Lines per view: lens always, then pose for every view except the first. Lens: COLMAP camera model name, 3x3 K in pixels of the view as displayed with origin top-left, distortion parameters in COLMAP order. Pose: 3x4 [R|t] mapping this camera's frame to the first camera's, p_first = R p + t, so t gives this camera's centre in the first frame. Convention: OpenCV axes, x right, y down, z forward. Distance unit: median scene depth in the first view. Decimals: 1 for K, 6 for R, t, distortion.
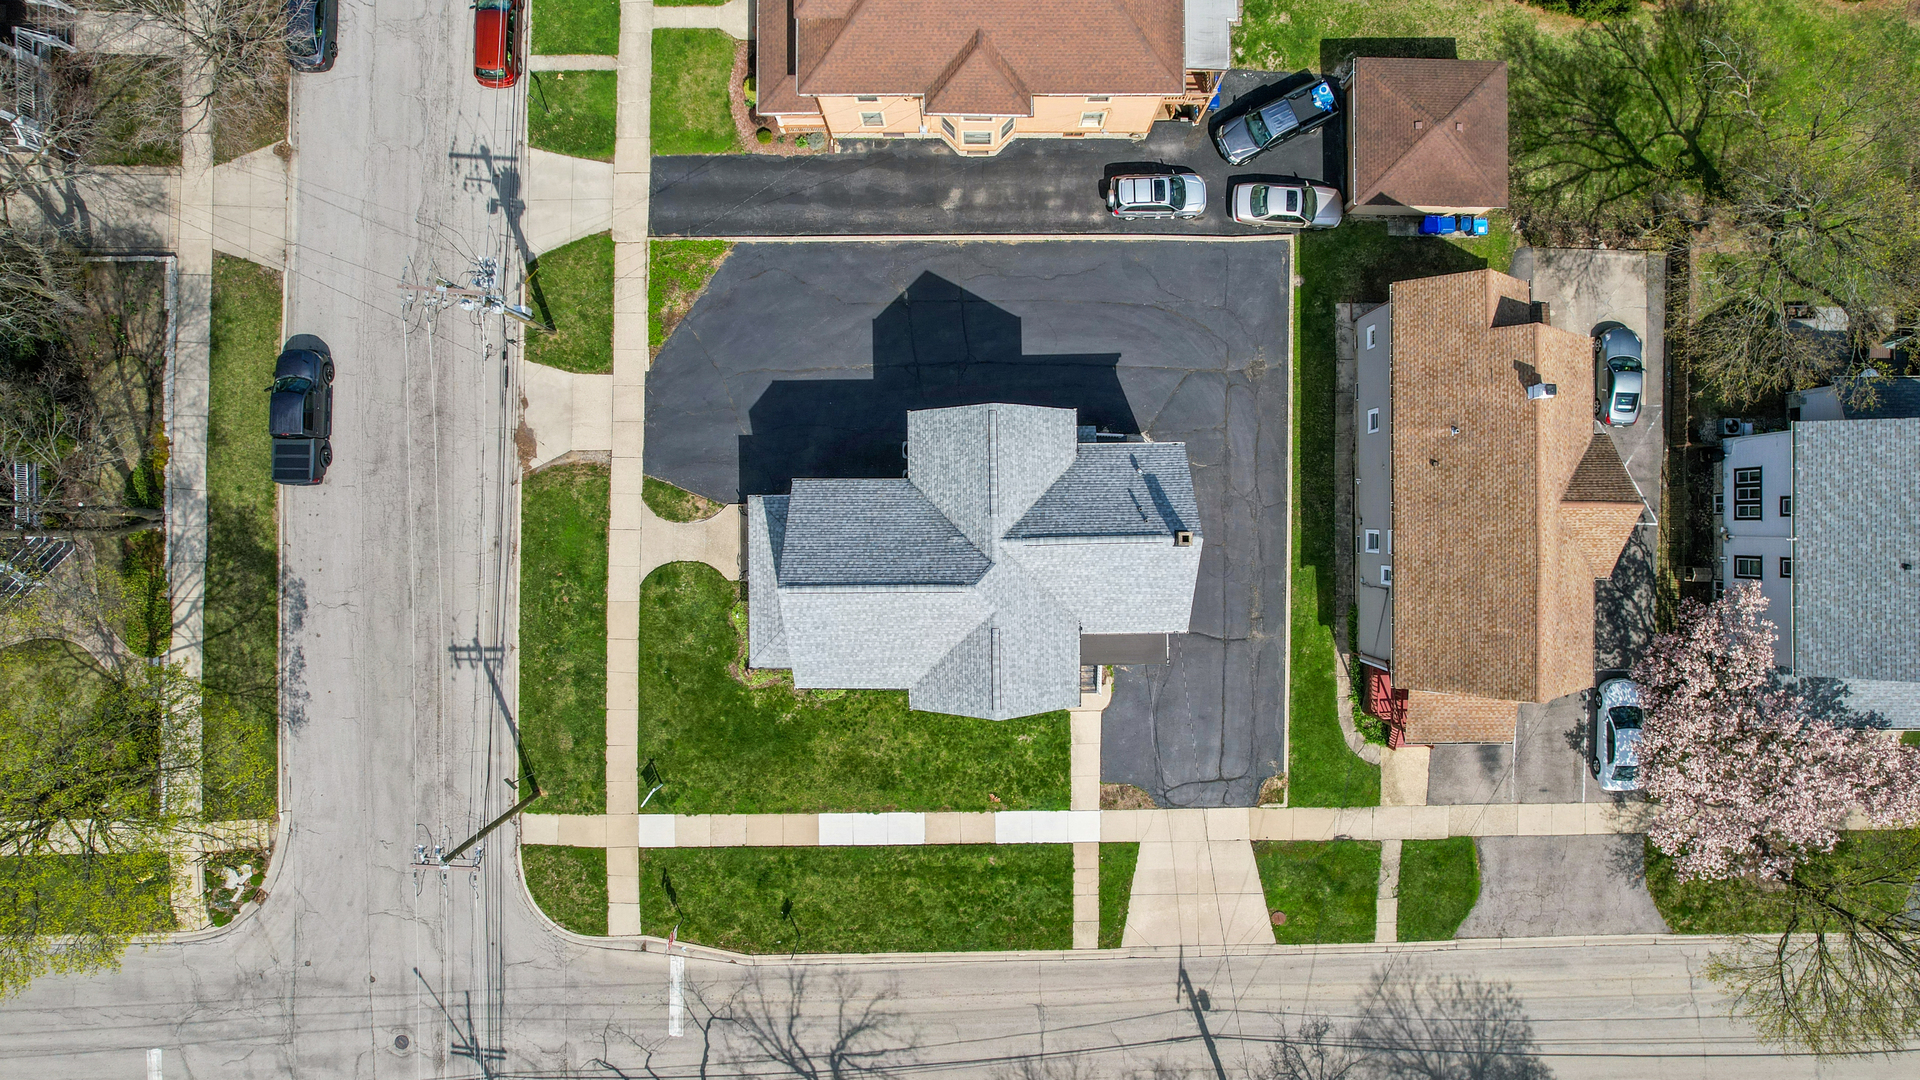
lens RADIAL K [[1205.1, 0, 960.0], [0, 1205.1, 540.0], [0, 0, 1]] dist [-0.055492, 0.053594]
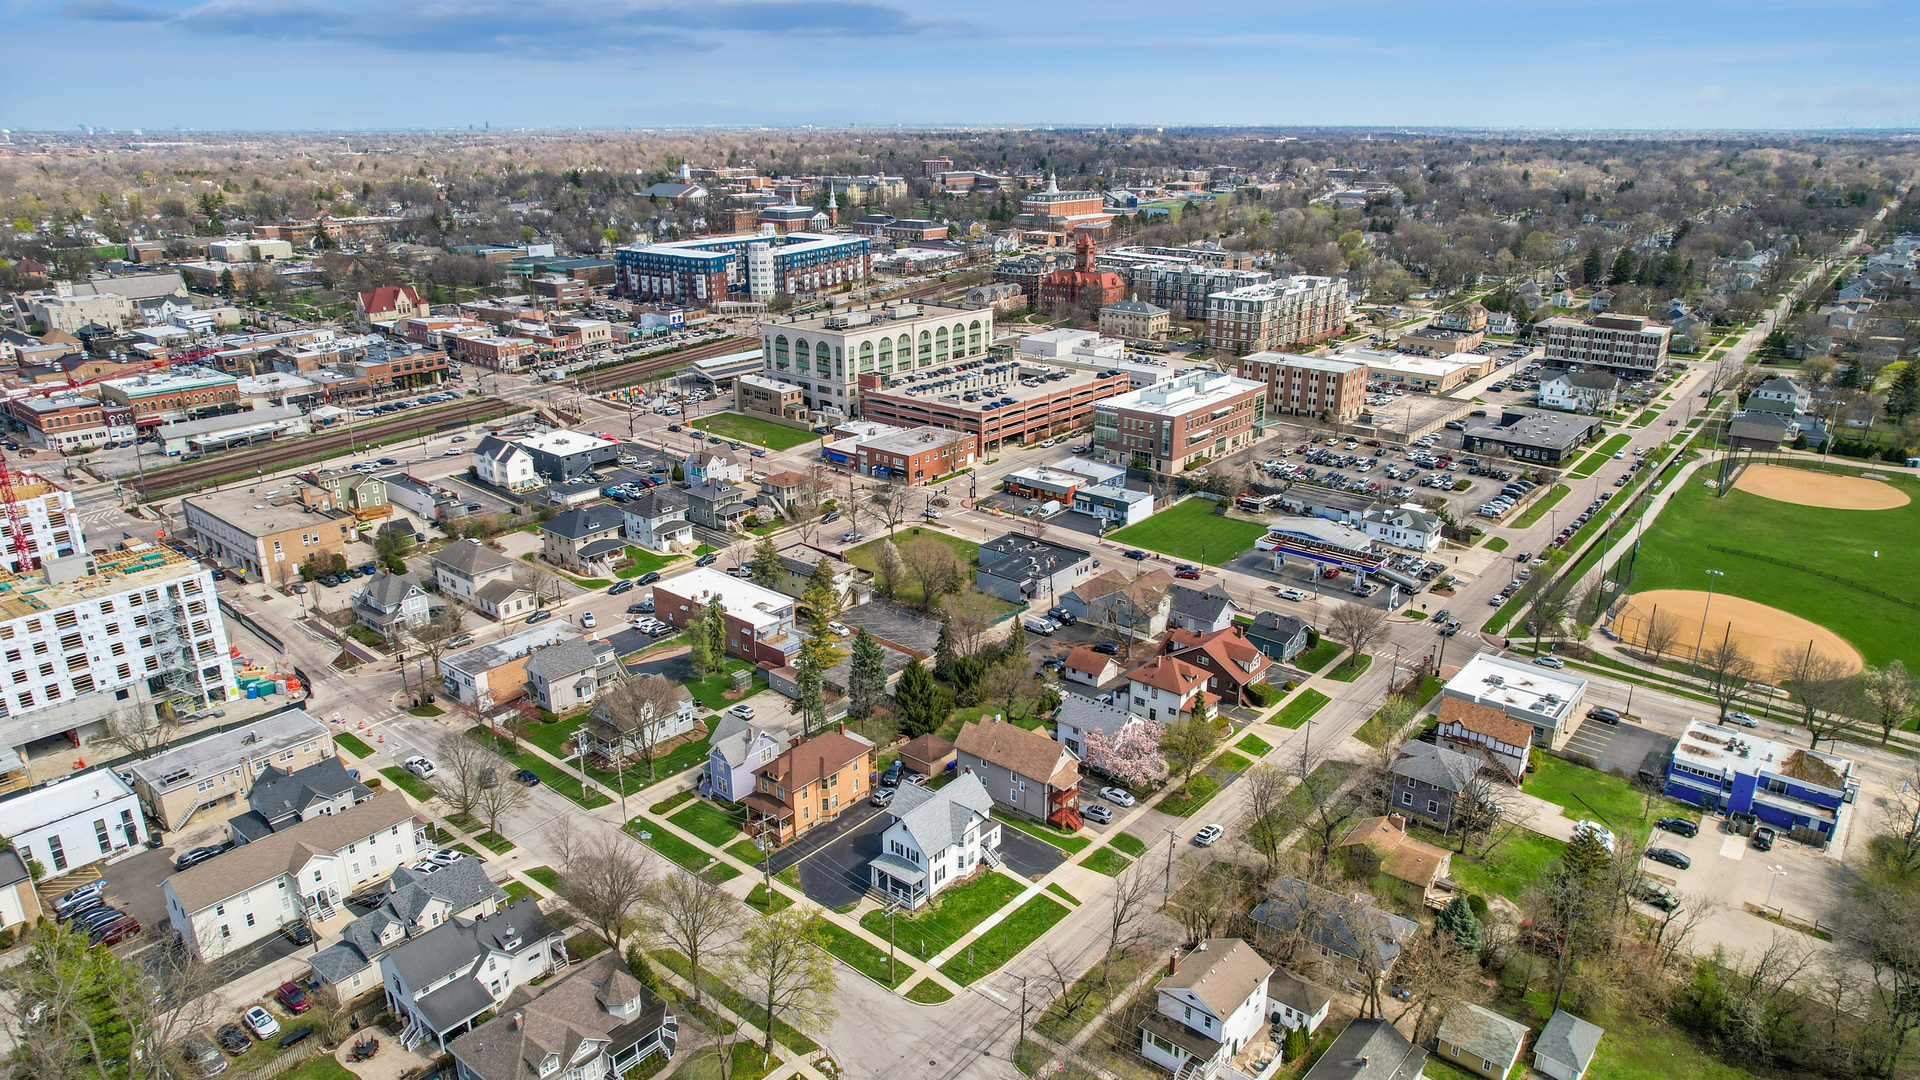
lens RADIAL K [[1202.6, 0, 932.6], [0, 1202.6, 541.6], [0, 0, 1]] dist [-0.031816, -0.000053]
pose [[0.657125, -0.255231, 0.709256, -1.798053], [0.753778, 0.219413, -0.619417, 1.587173], [0.002474, 0.941655, 0.336569, -0.671919]]
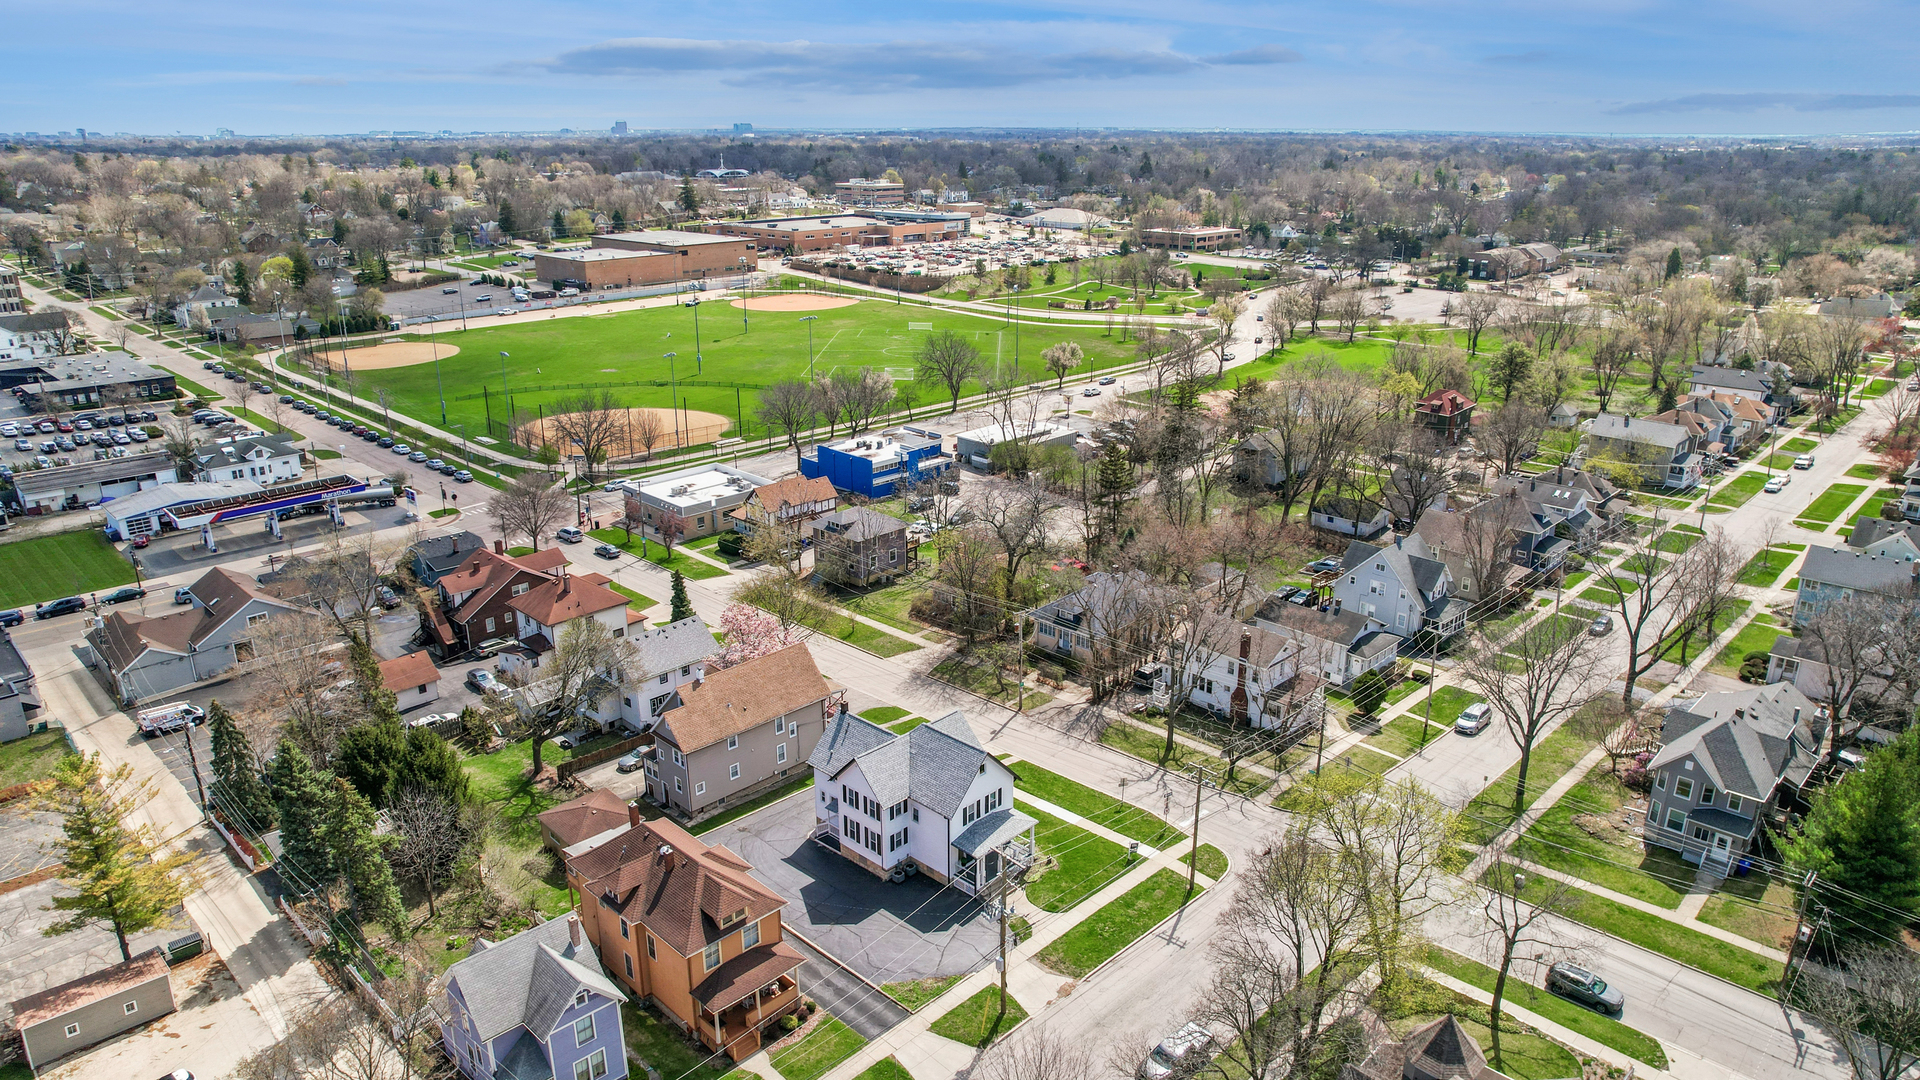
lens RADIAL K [[1205.1, 0, 960.0], [0, 1205.1, 540.0], [0, 0, 1]] dist [-0.055492, 0.053594]
pose [[-0.702553, -0.226679, 0.674563, -1.177068], [0.711584, -0.212839, 0.669588, -1.086915], [-0.008208, 0.950429, 0.310832, -0.025283]]
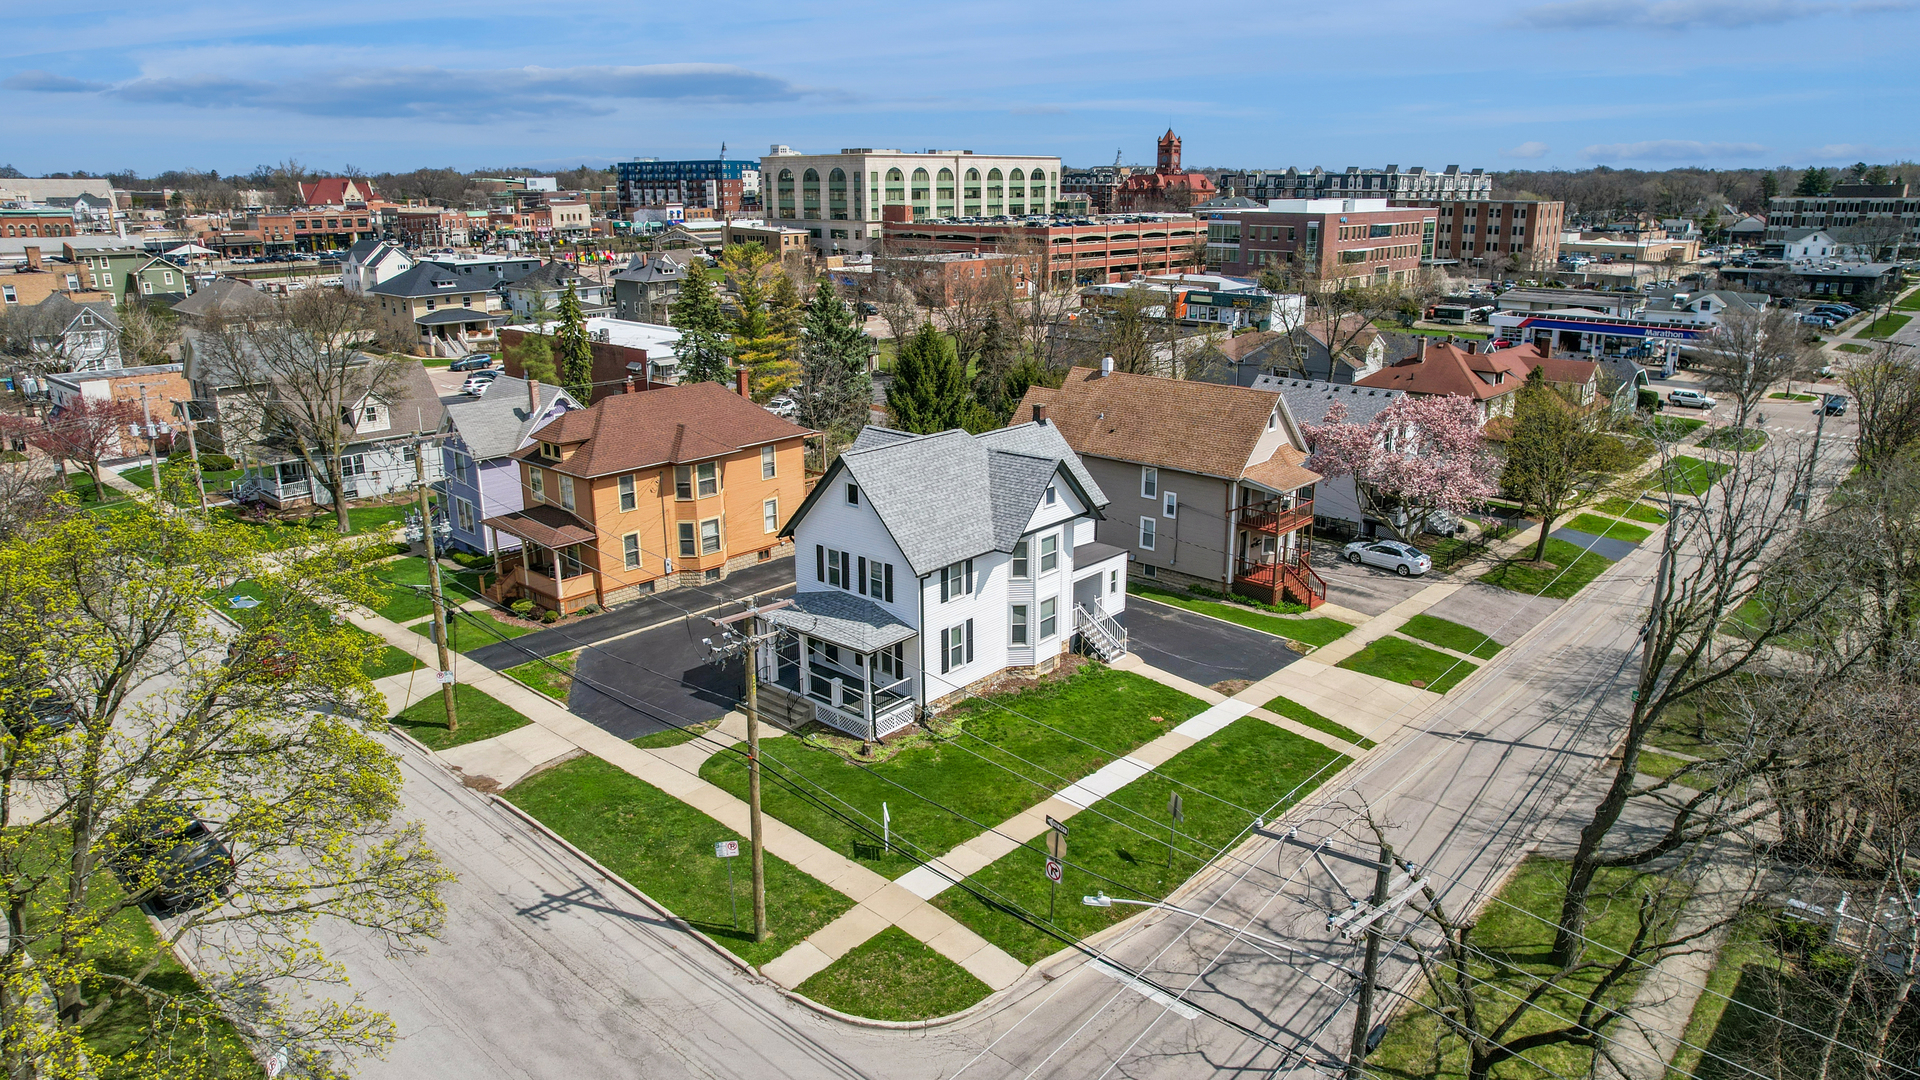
lens RADIAL K [[1205.1, 0, 960.0], [0, 1205.1, 540.0], [0, 0, 1]] dist [-0.055492, 0.053594]
pose [[0.675515, -0.211417, 0.706386, -0.689393], [0.737331, 0.199684, -0.645344, 0.665585], [-0.004618, 0.956781, 0.290774, 0.599615]]
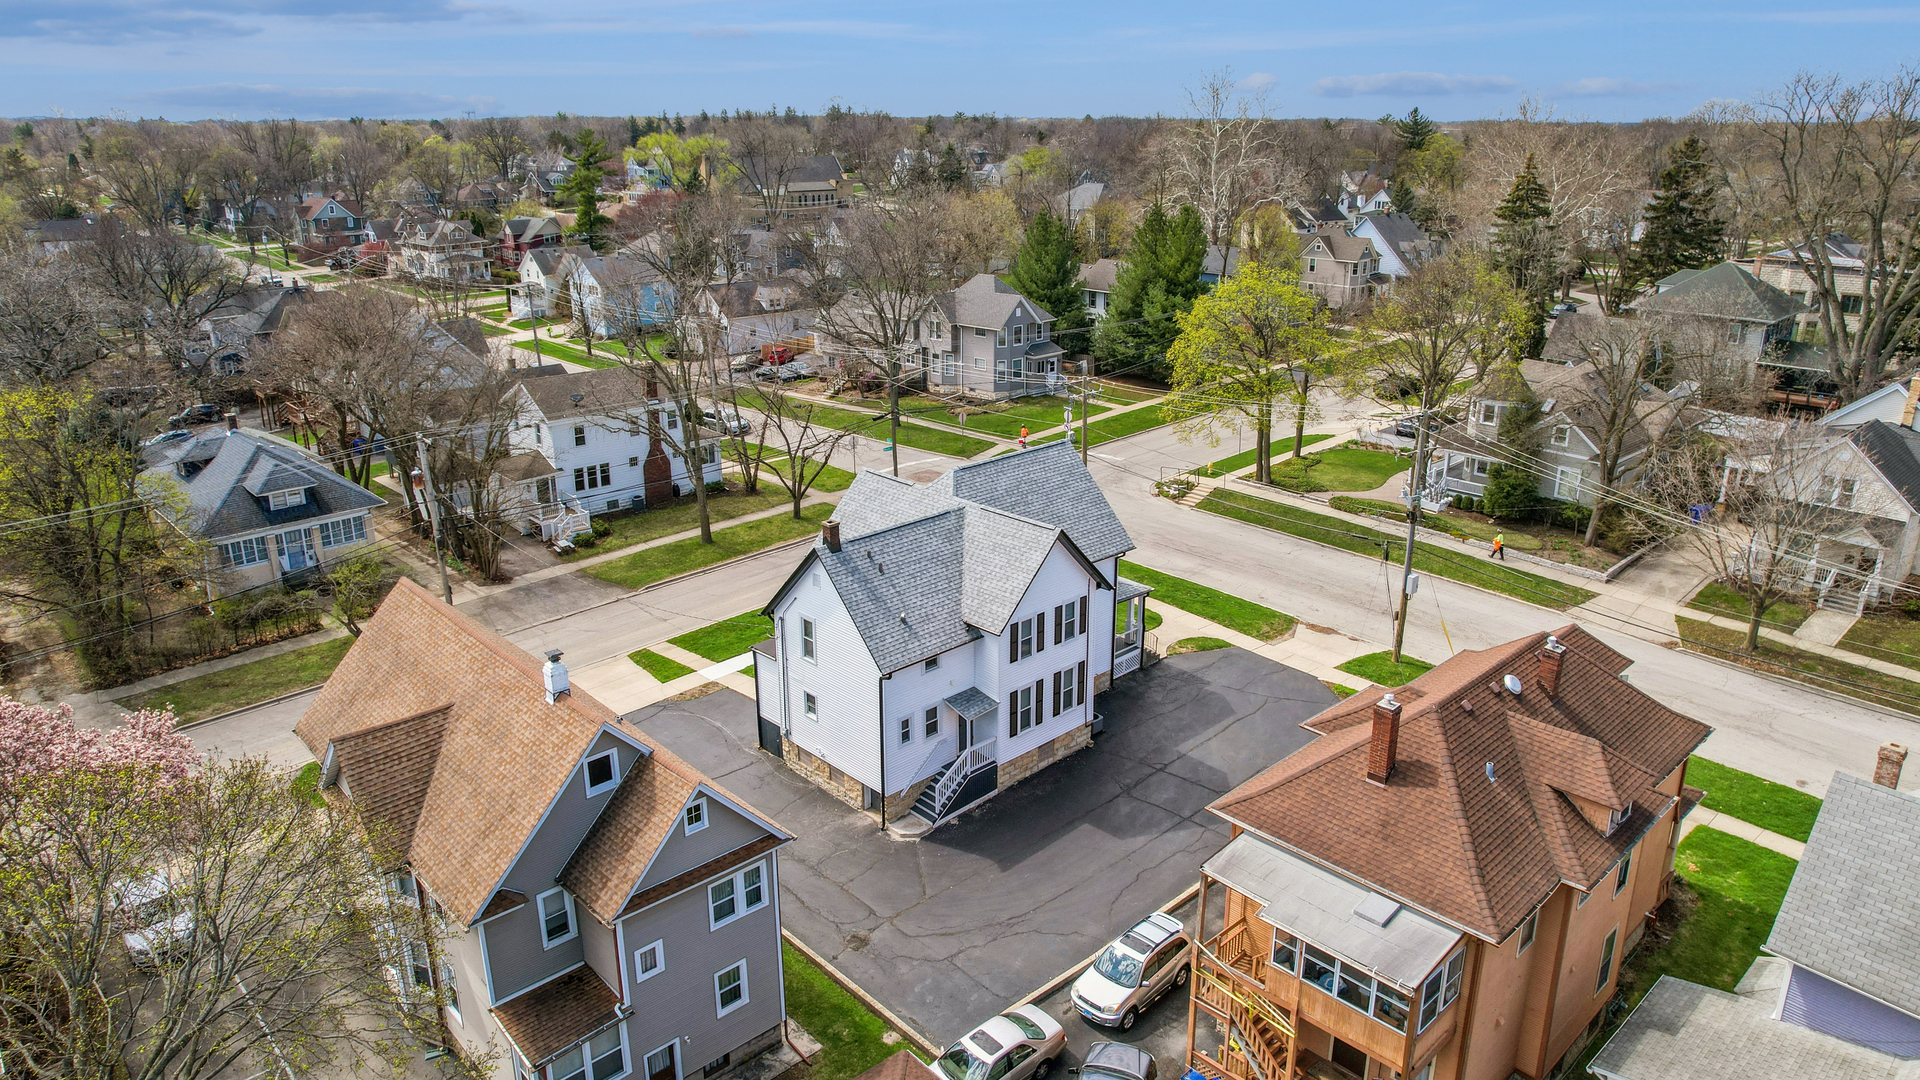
lens RADIAL K [[1205.1, 0, 960.0], [0, 1205.1, 540.0], [0, 0, 1]] dist [-0.055492, 0.053594]
pose [[-0.738294, 0.225810, -0.635556, 0.598711], [-0.674401, -0.232859, 0.700685, -0.630619], [0.010227, 0.945932, 0.324205, 0.546065]]
